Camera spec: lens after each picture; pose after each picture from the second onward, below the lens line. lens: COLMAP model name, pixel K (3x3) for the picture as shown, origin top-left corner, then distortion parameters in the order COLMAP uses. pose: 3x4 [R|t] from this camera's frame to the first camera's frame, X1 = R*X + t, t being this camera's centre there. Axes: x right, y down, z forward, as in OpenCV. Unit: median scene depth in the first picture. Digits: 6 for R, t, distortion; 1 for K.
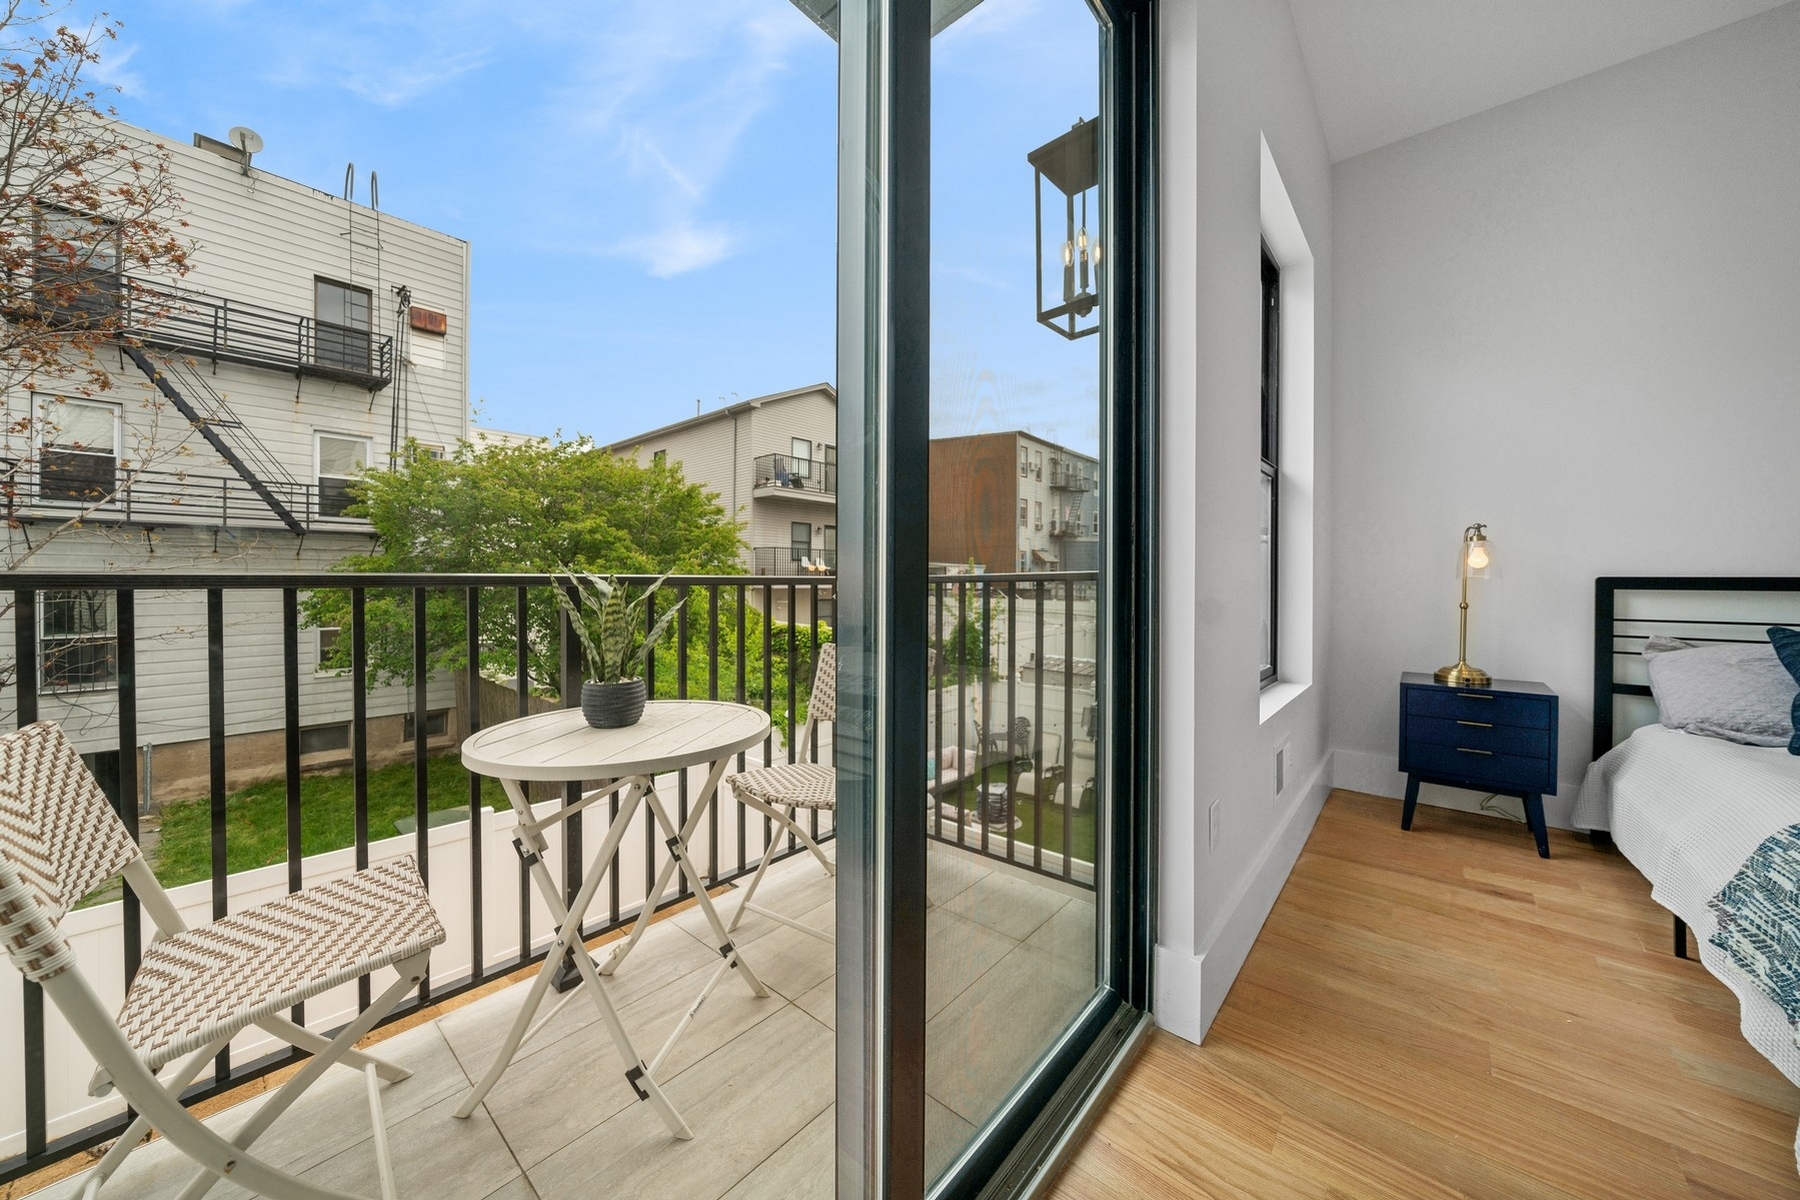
lens RADIAL K [[621.8, 0, 893.7], [0, 621.8, 586.2], [0, 0, 1]] dist [-0.004053, 0.000045]
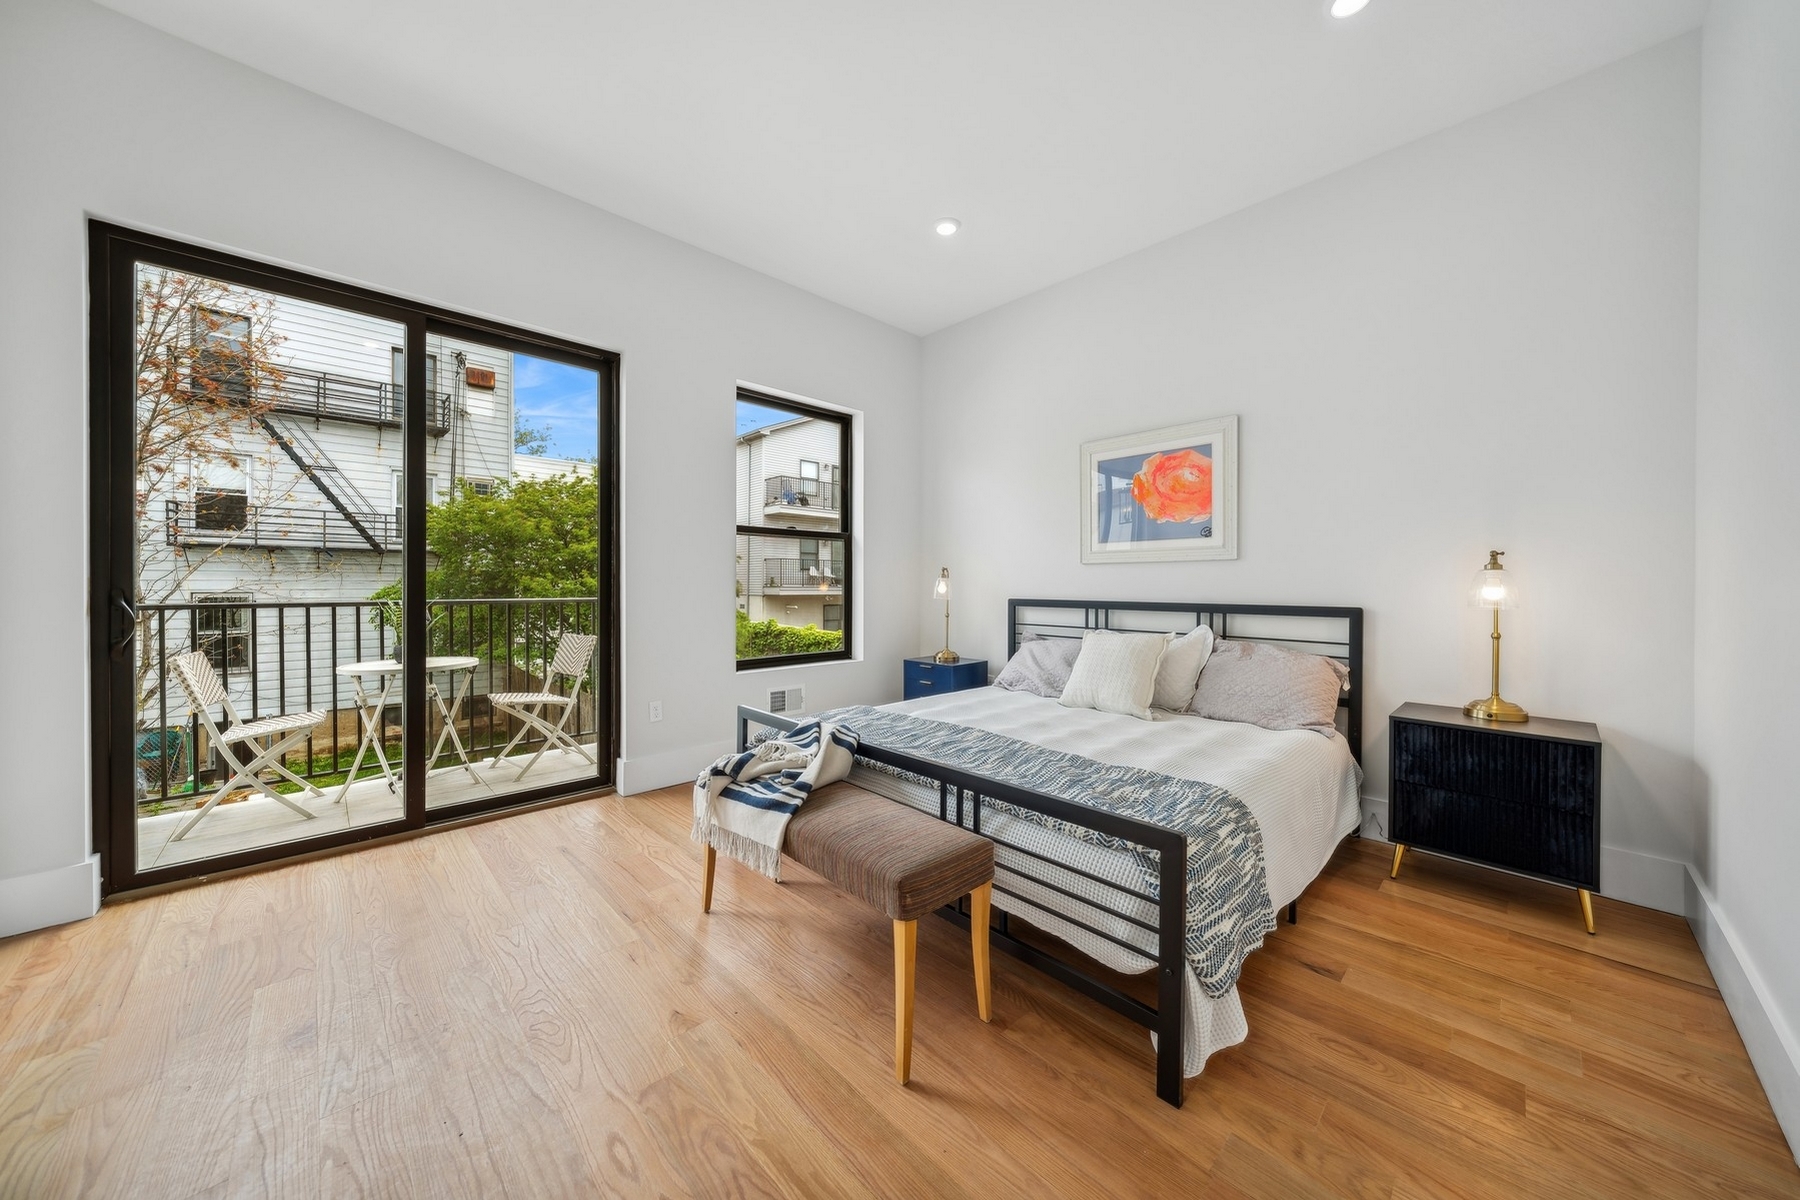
lens RADIAL K [[611.1, 0, 896.6], [0, 611.1, 590.0], [0, 0, 1]] dist [-0.000137, 0.000693]
pose [[0.995879, 0.000971, -0.090691, 0.232515], [-0.001104, 0.999998, -0.001410, -0.008716], [0.090690, 0.001505, 0.995878, -0.169197]]
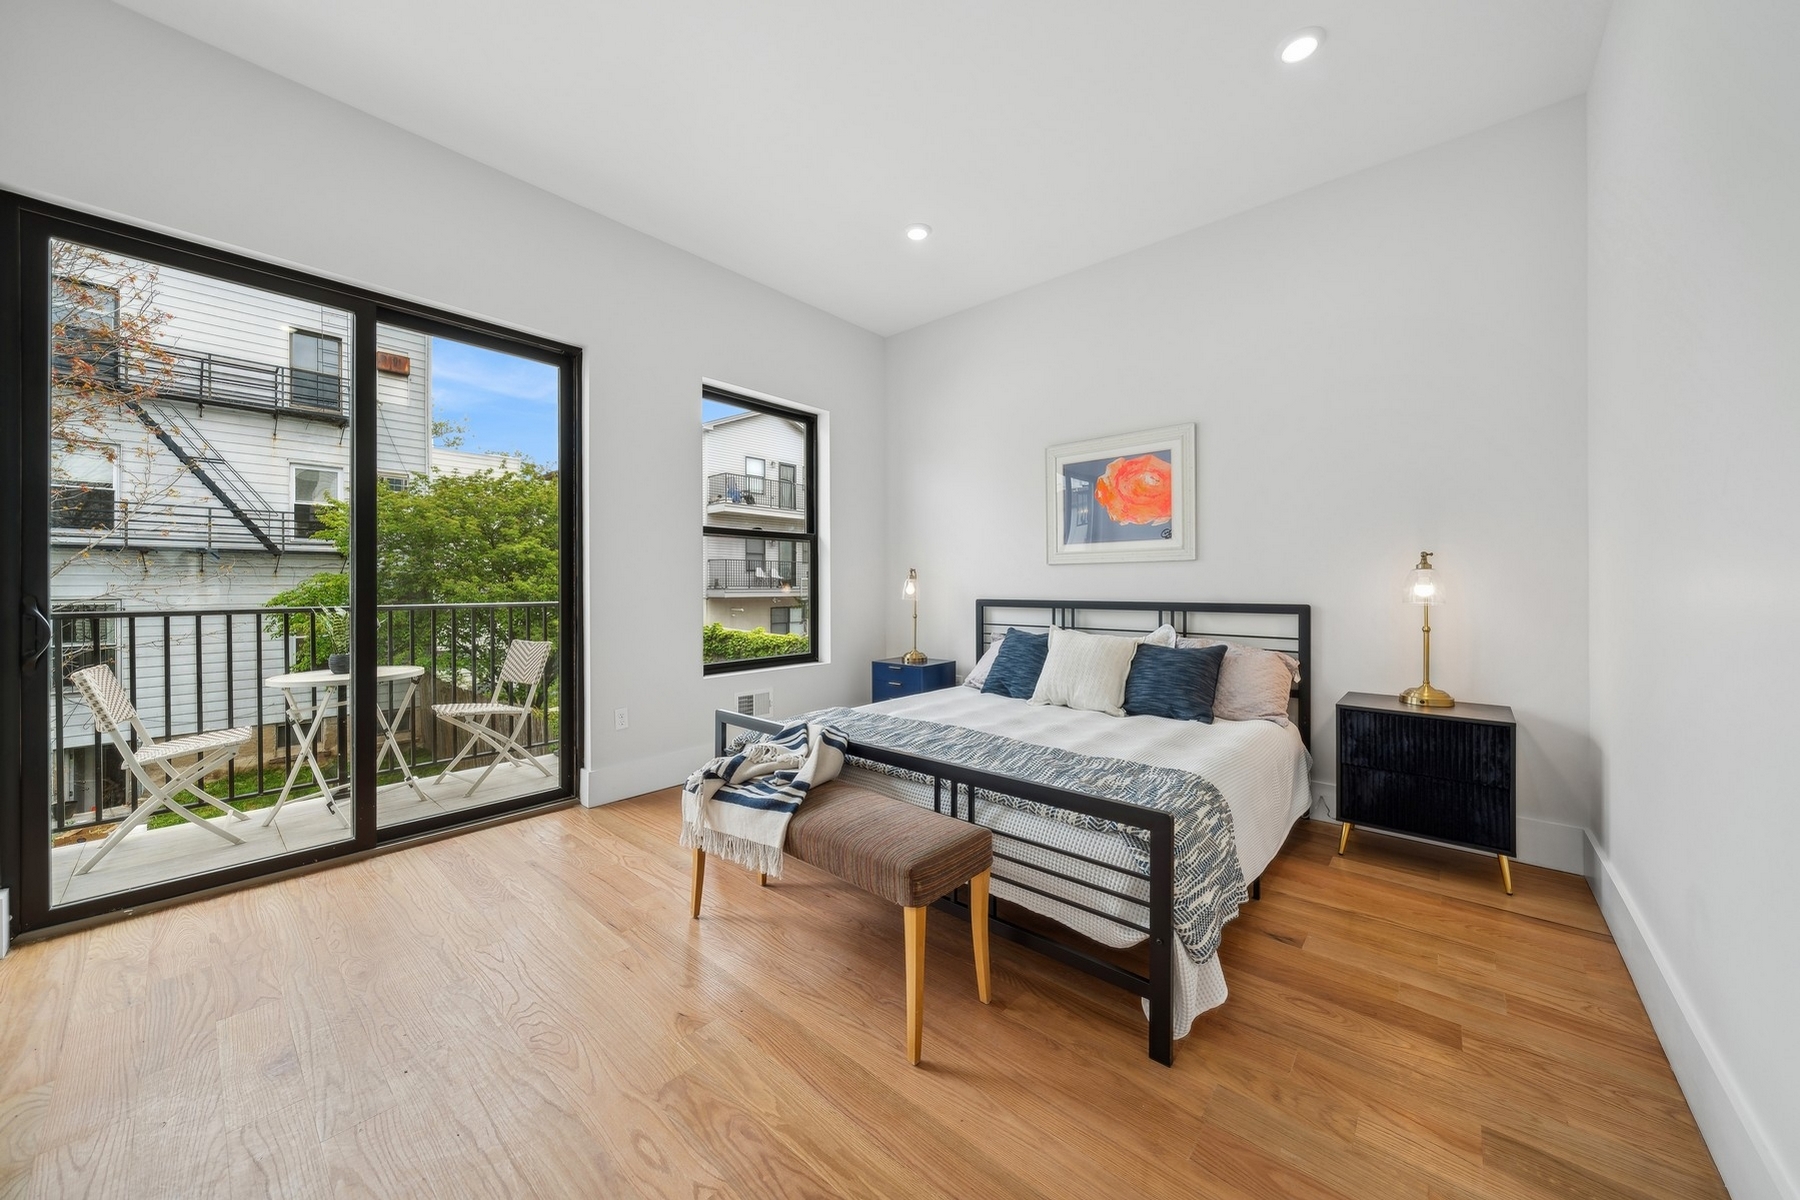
lens RADIAL K [[628.5, 0, 898.7], [0, 628.5, 587.7], [0, 0, 1]] dist [0.000972, 0.000169]
pose [[0.999977, -0.006216, -0.002863, 0.219184], [0.006198, 0.999959, -0.006559, -0.008850], [0.002904, 0.006541, 0.999974, -0.180246]]
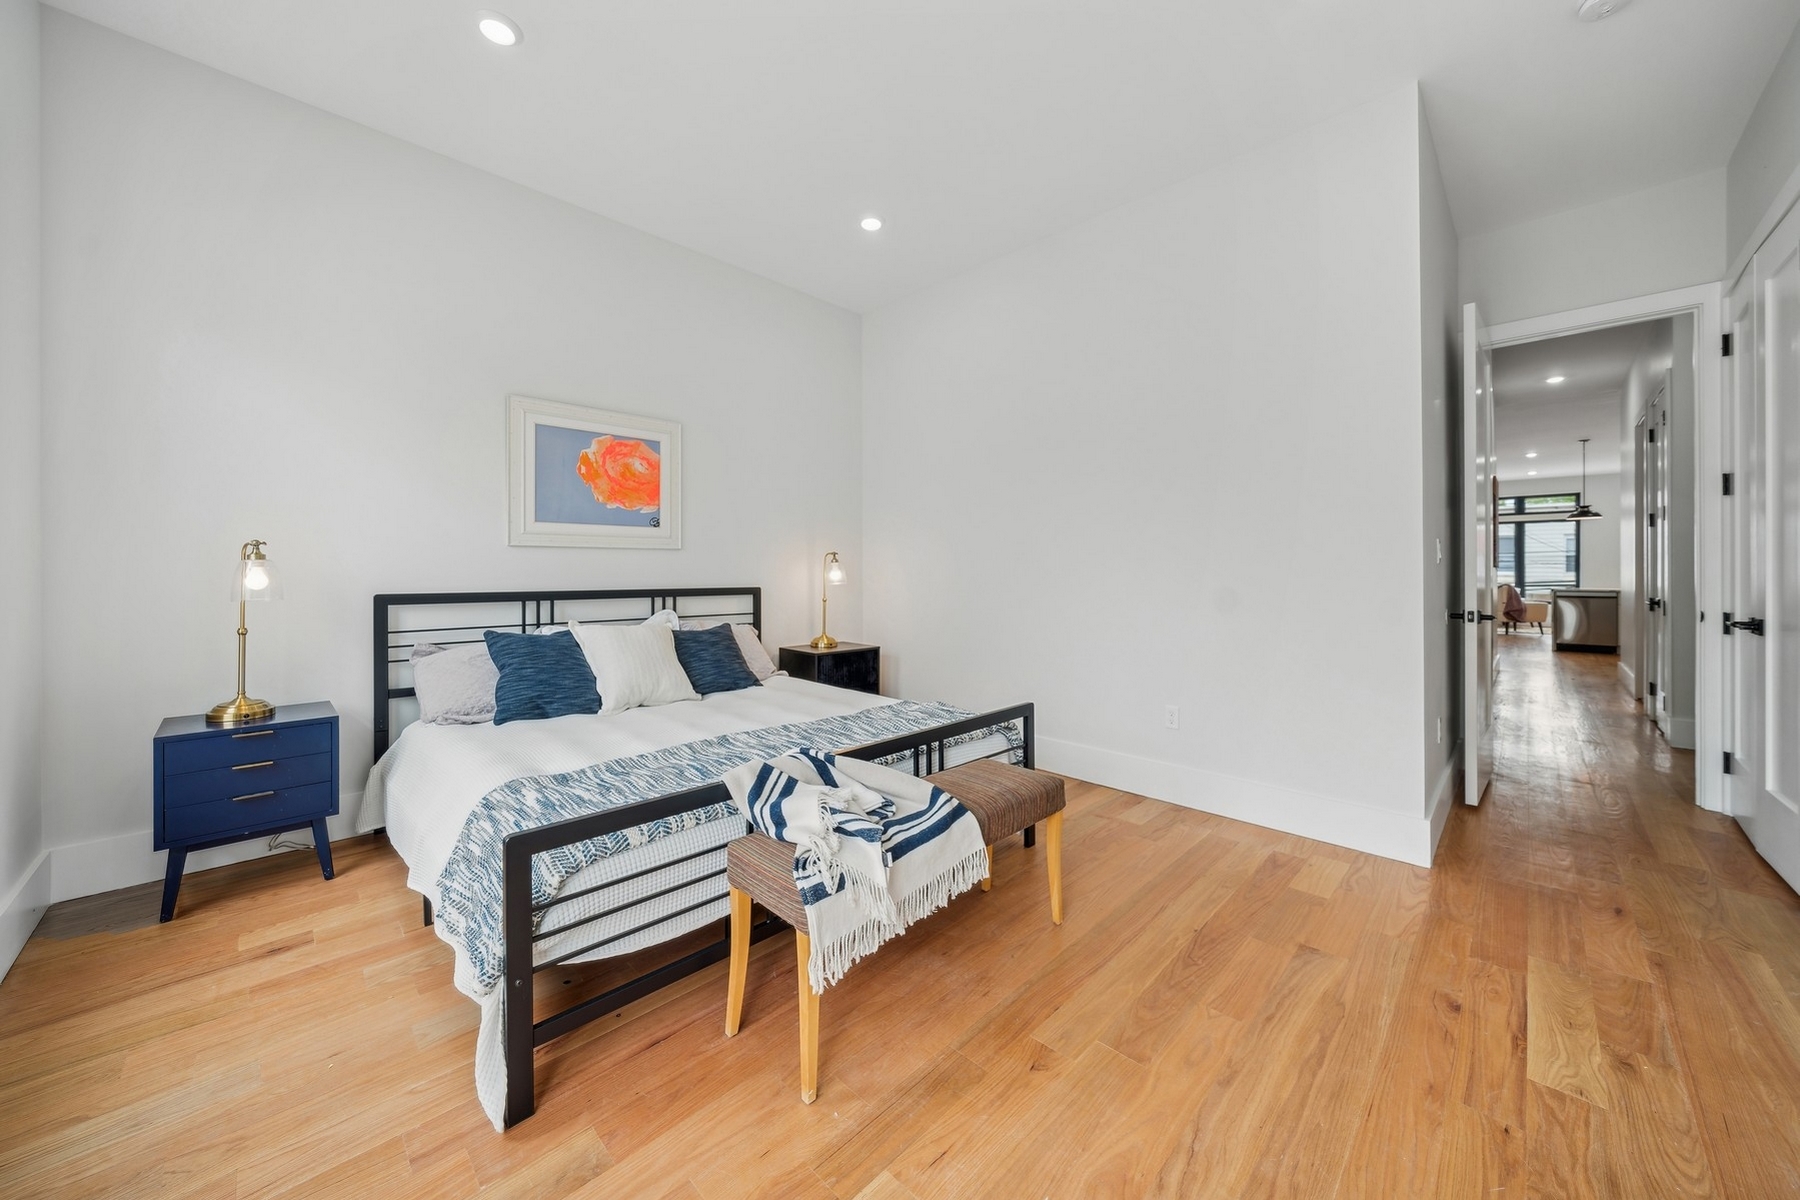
lens RADIAL K [[638.4, 0, 897.9], [0, 638.4, 572.7], [0, 0, 1]] dist [-0.000246, 0.000109]
pose [[0.066153, -0.006400, 0.997789, 0.018732], [0.010562, 0.999928, 0.005714, -0.011858], [-0.997754, 0.010161, 0.066216, 0.001719]]
